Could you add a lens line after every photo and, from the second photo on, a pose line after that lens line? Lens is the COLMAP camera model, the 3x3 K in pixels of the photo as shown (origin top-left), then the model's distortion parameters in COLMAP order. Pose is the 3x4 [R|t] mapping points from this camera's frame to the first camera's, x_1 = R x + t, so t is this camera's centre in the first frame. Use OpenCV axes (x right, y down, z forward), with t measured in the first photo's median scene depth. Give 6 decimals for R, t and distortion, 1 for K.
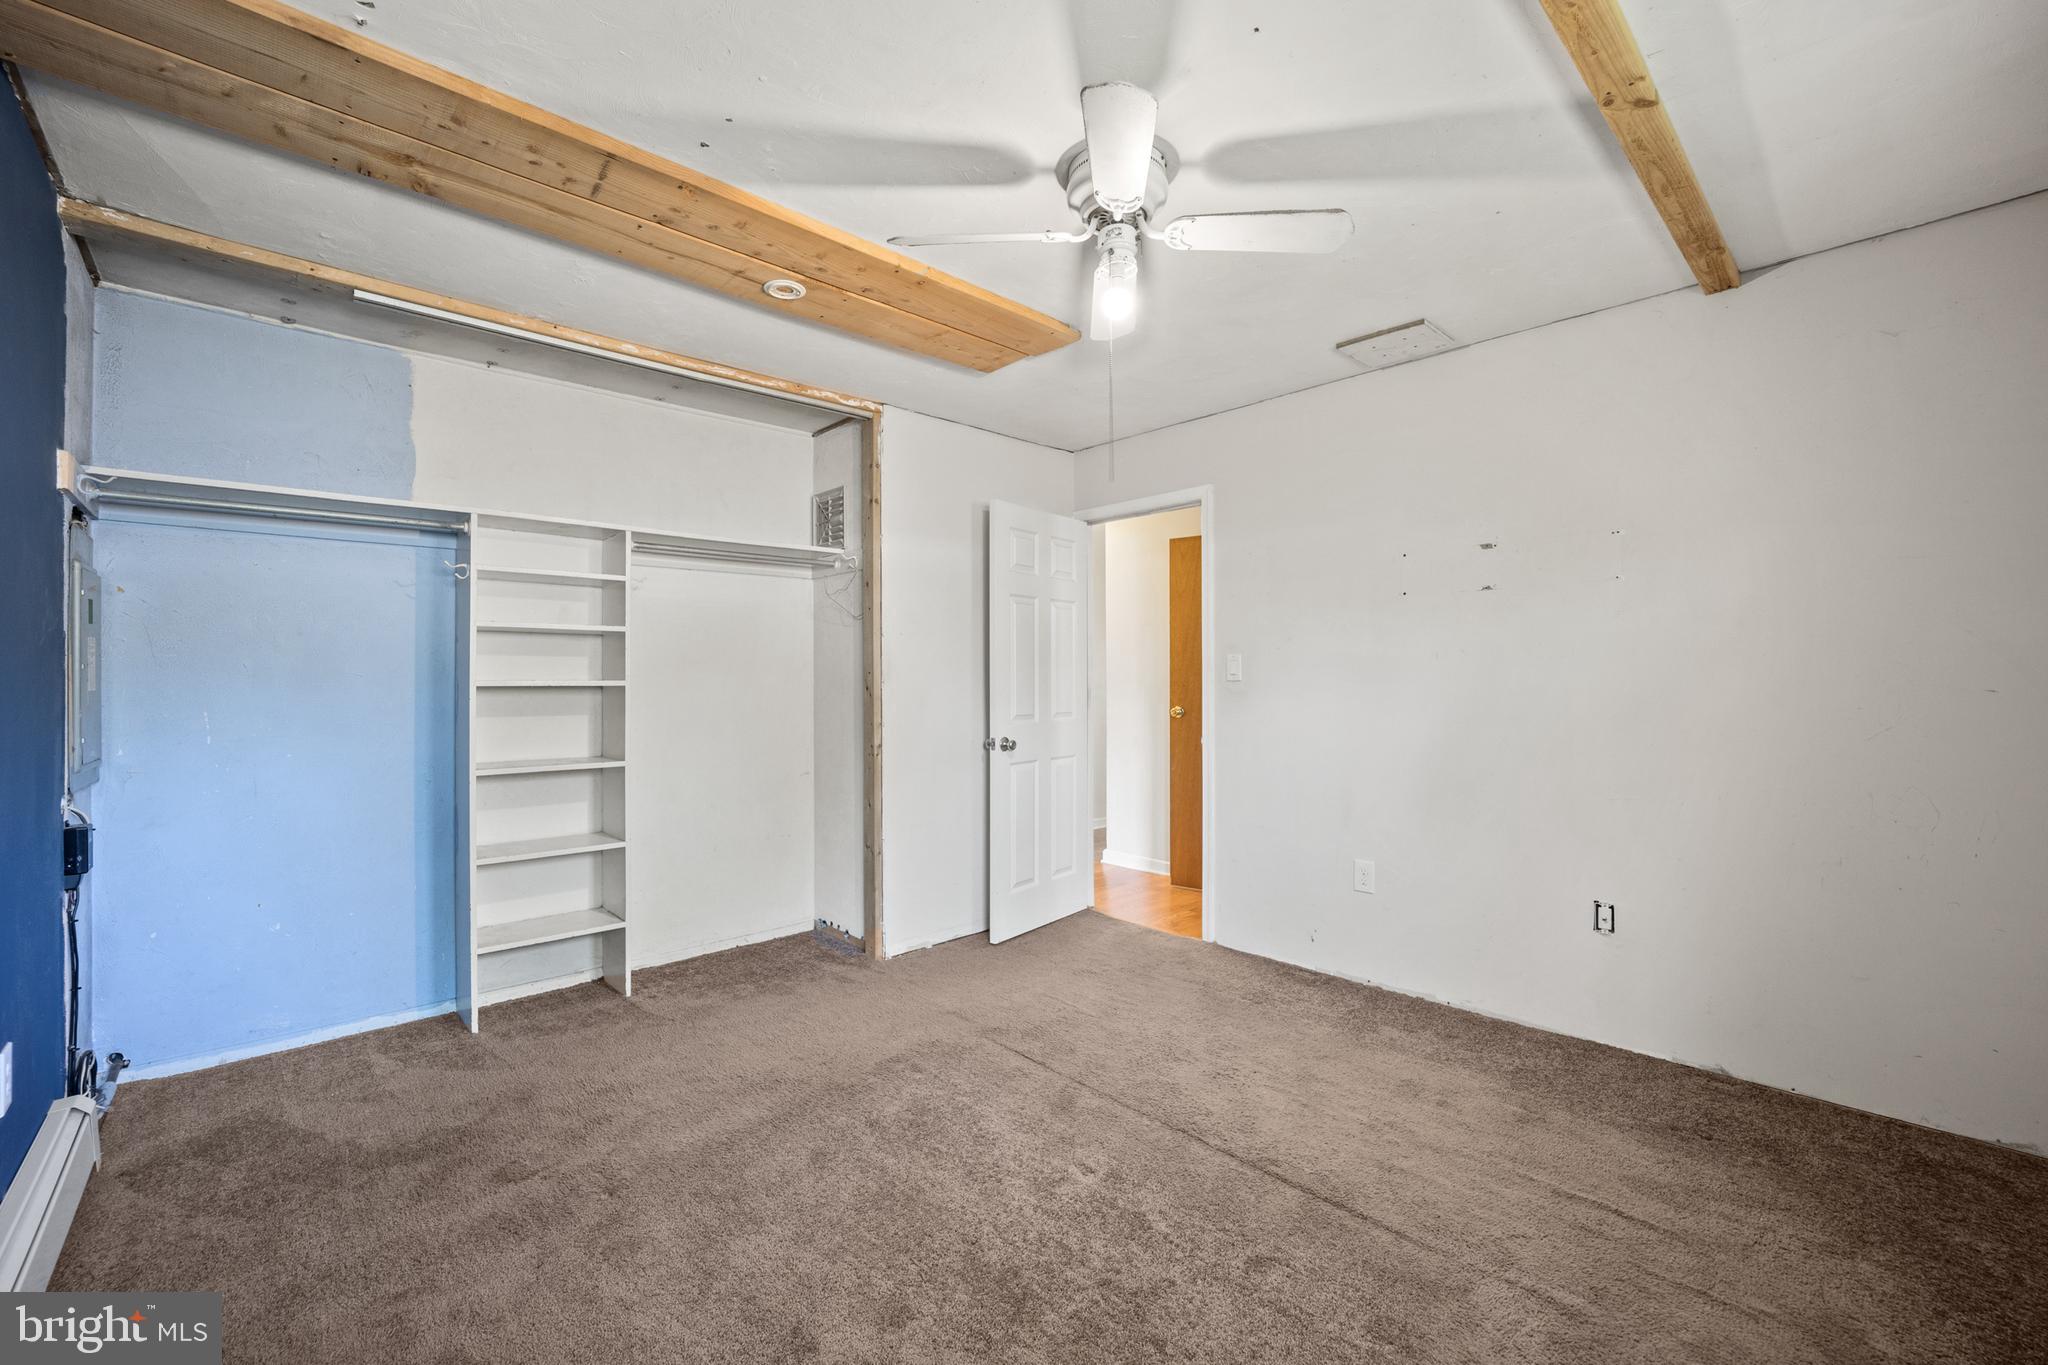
lens RADIAL K [[837.1, 0, 1020.5], [0, 837.1, 677.3], [0, 0, 1]] dist [-0.021008, -0.000070]
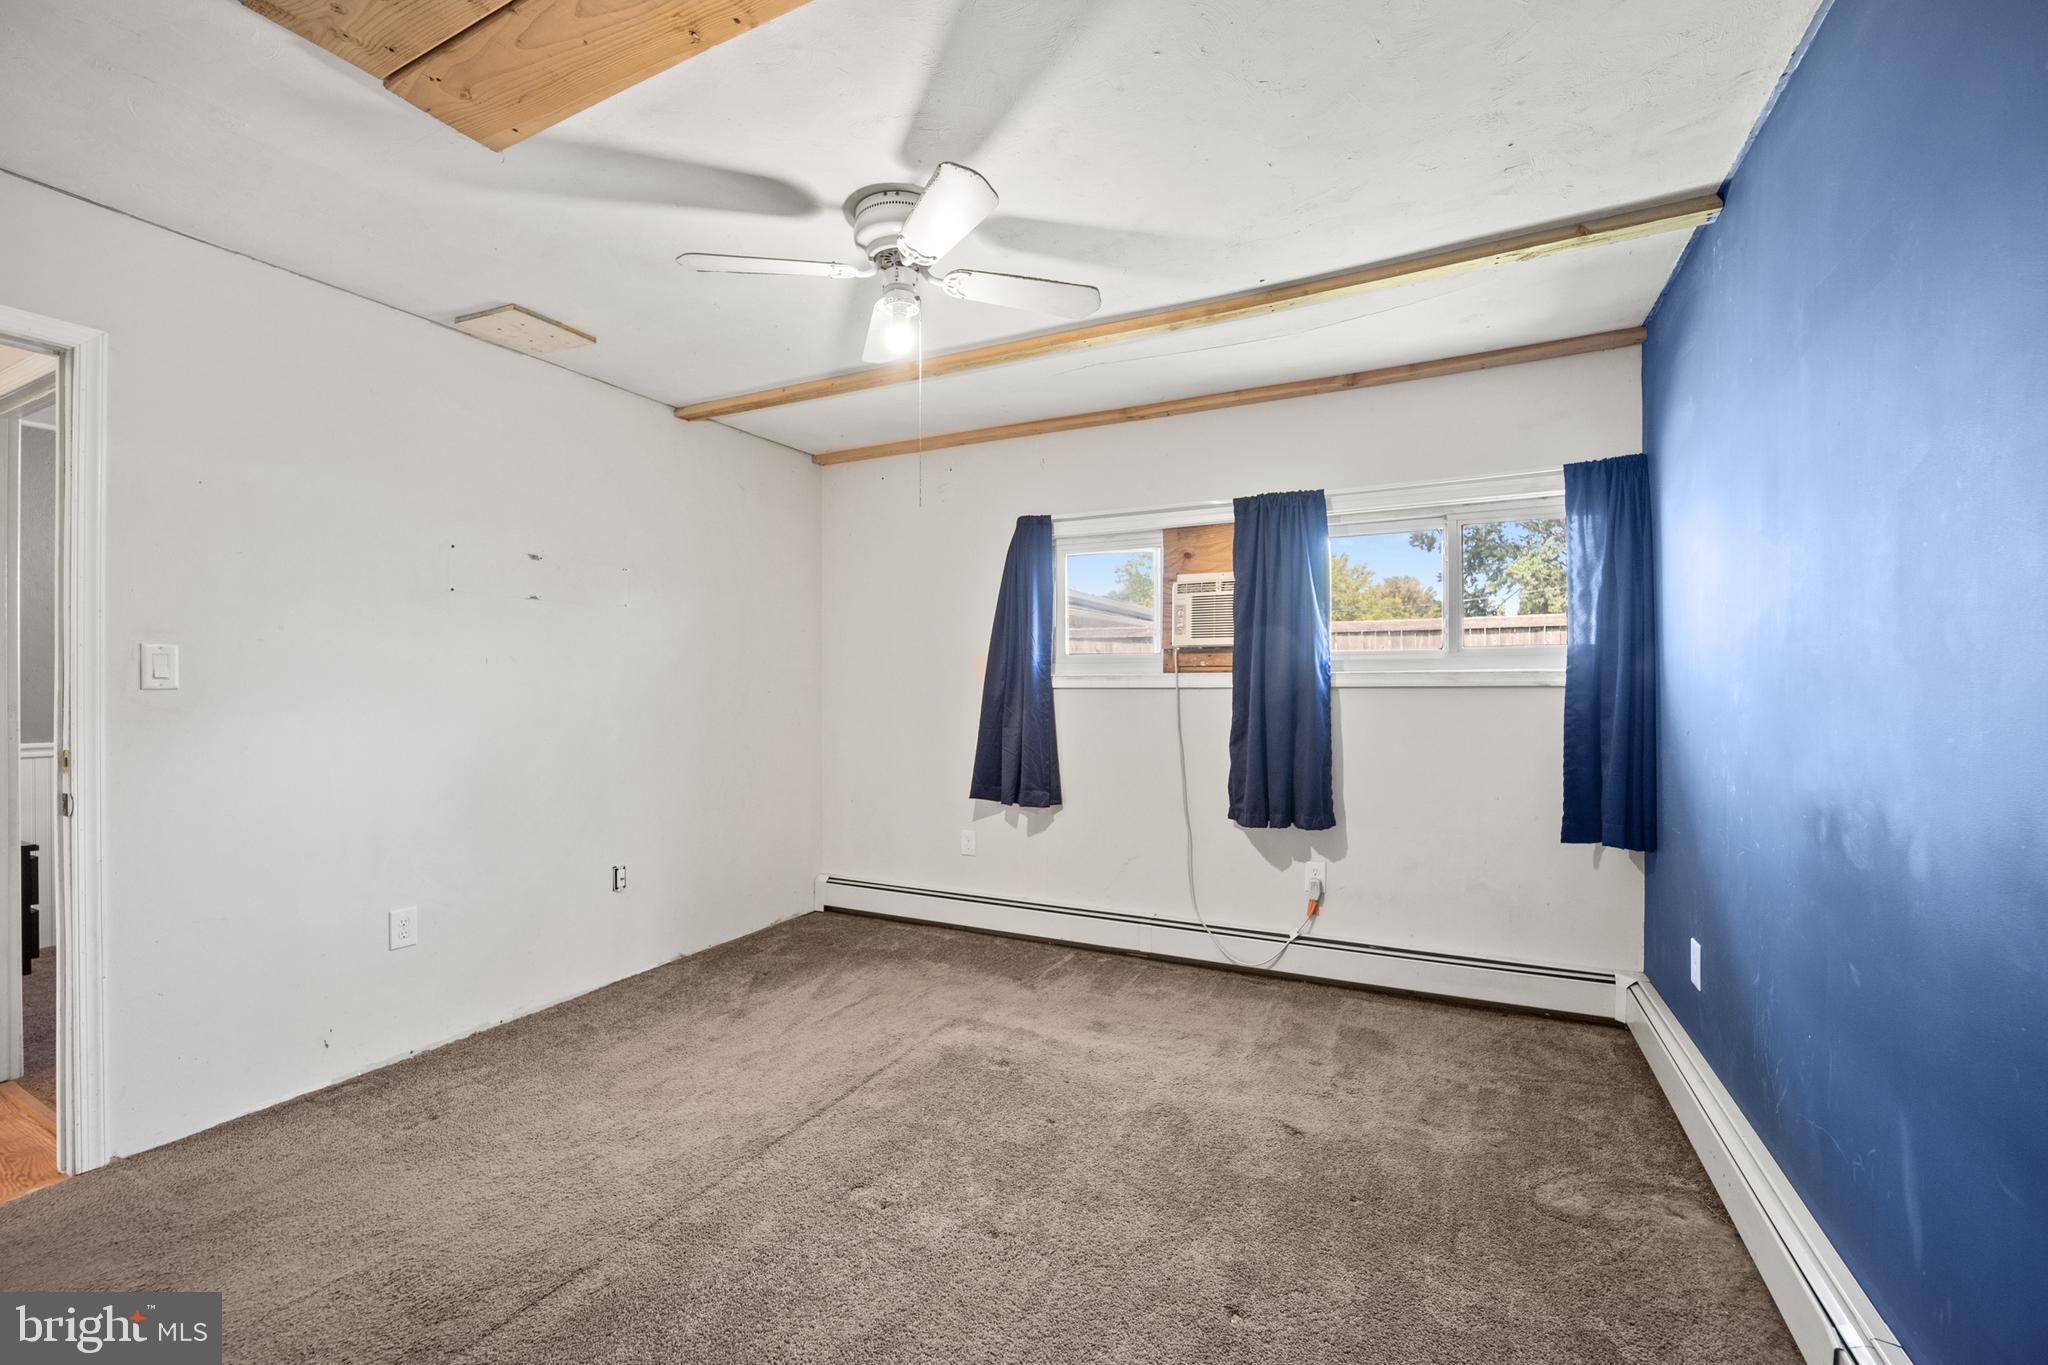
lens RADIAL K [[846.5, 0, 1024.0], [0, 846.5, 682.5], [0, 0, 1]] dist [-0.019872, -0.000076]
pose [[-0.356572, 0.004709, 0.934256, -0.692587], [-0.002512, 0.999979, -0.005998, 0.003010], [-0.934265, -0.004485, -0.356552, 0.883300]]
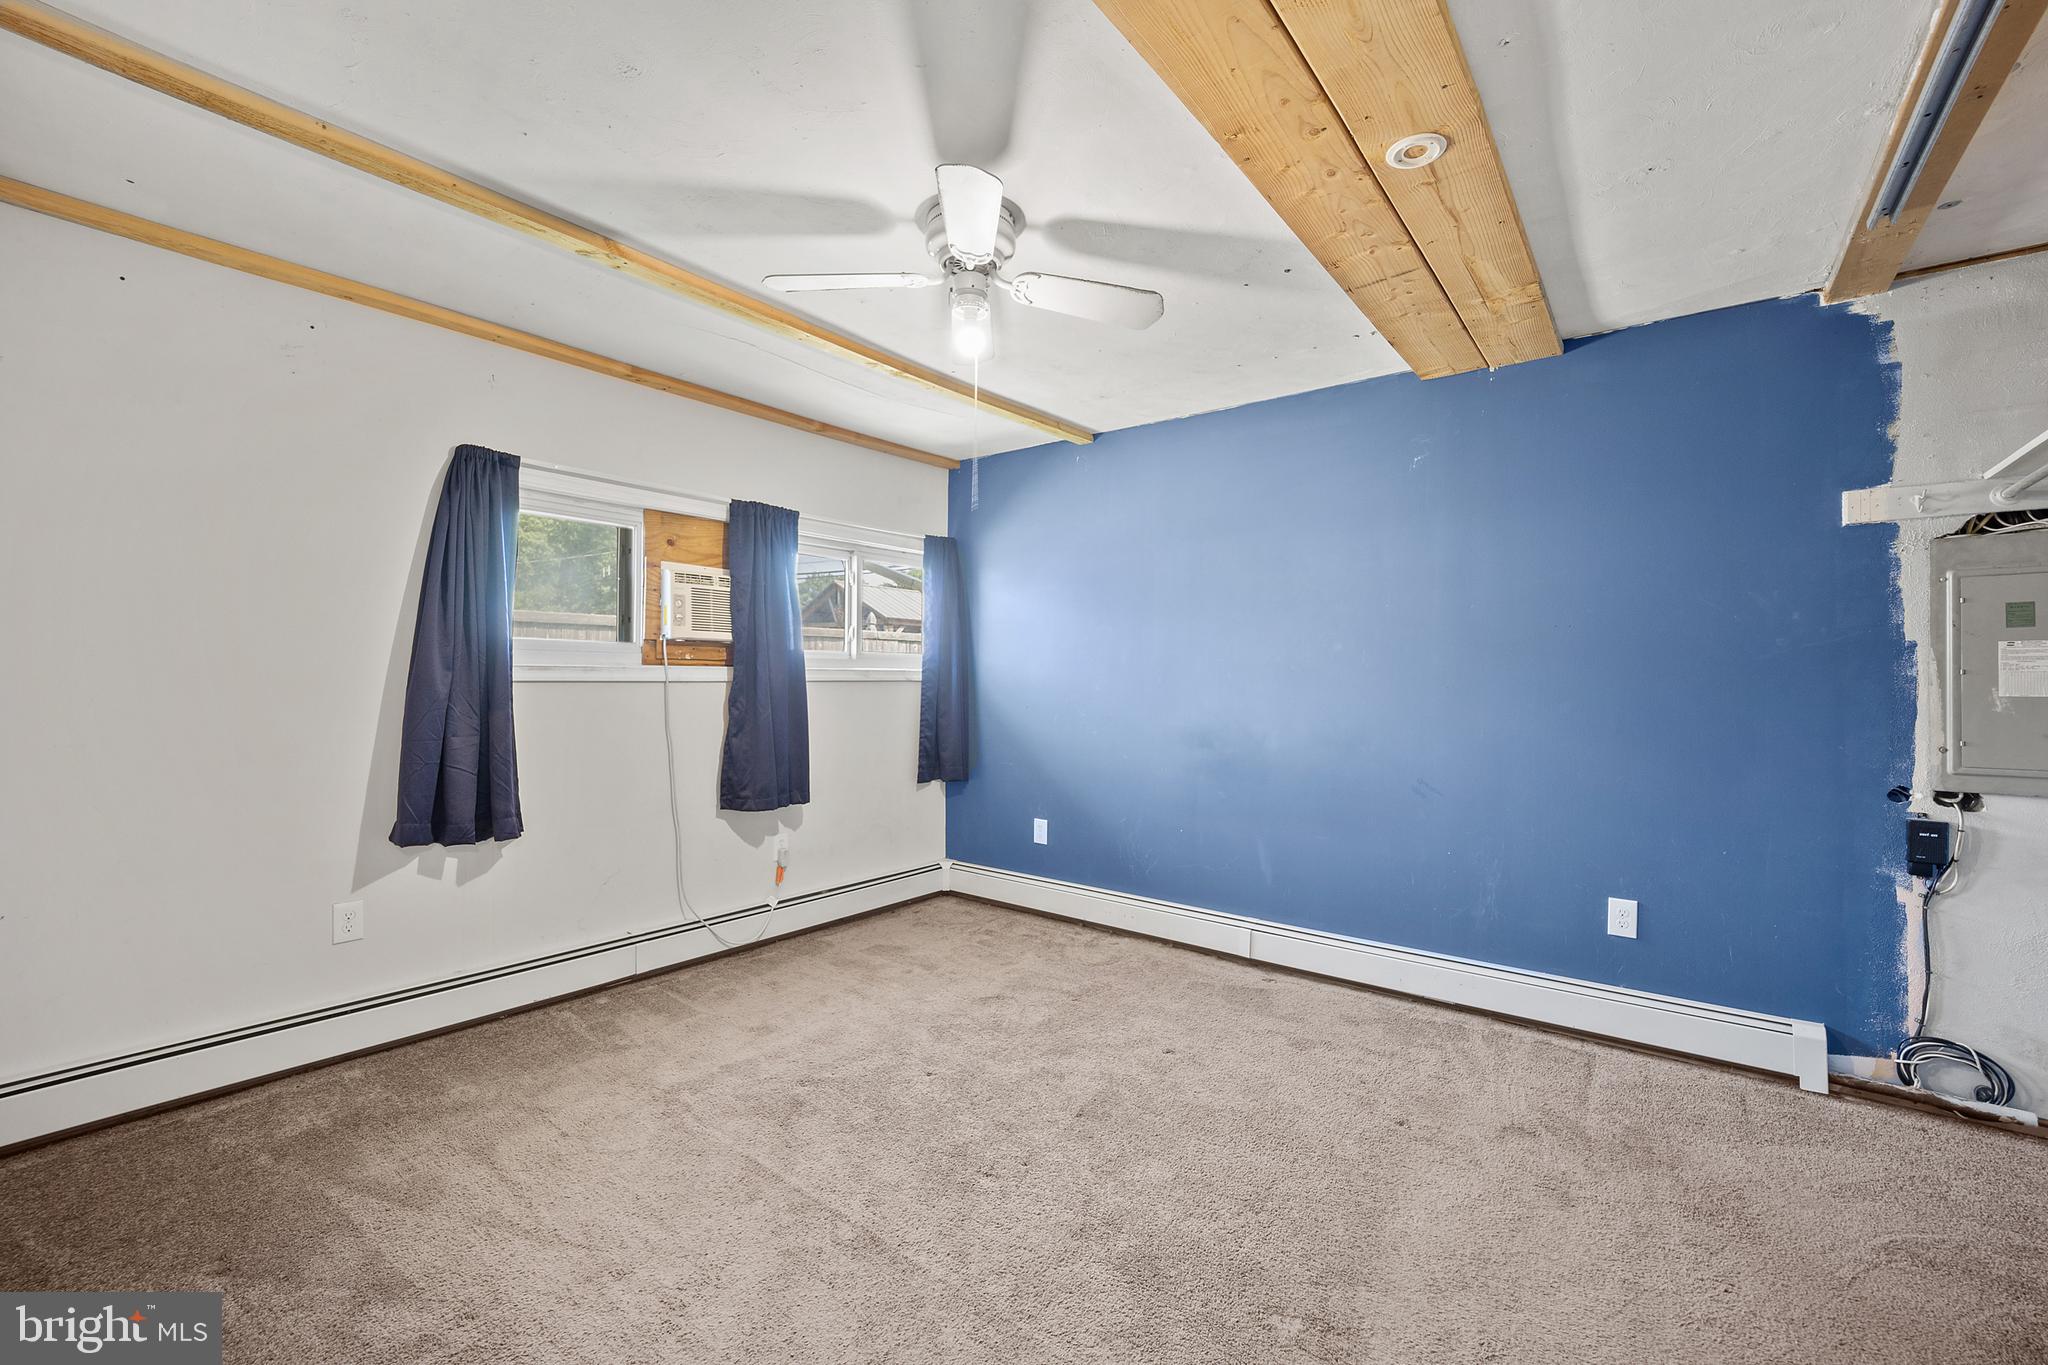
lens RADIAL K [[837.1, 0, 1020.5], [0, 837.1, 677.3], [0, 0, 1]] dist [-0.021008, -0.000070]
pose [[-0.986740, -0.005881, -0.162204, 0.162982], [-0.005082, 0.999973, -0.005342, 0.000657], [0.162231, -0.004447, -0.986743, 1.503362]]
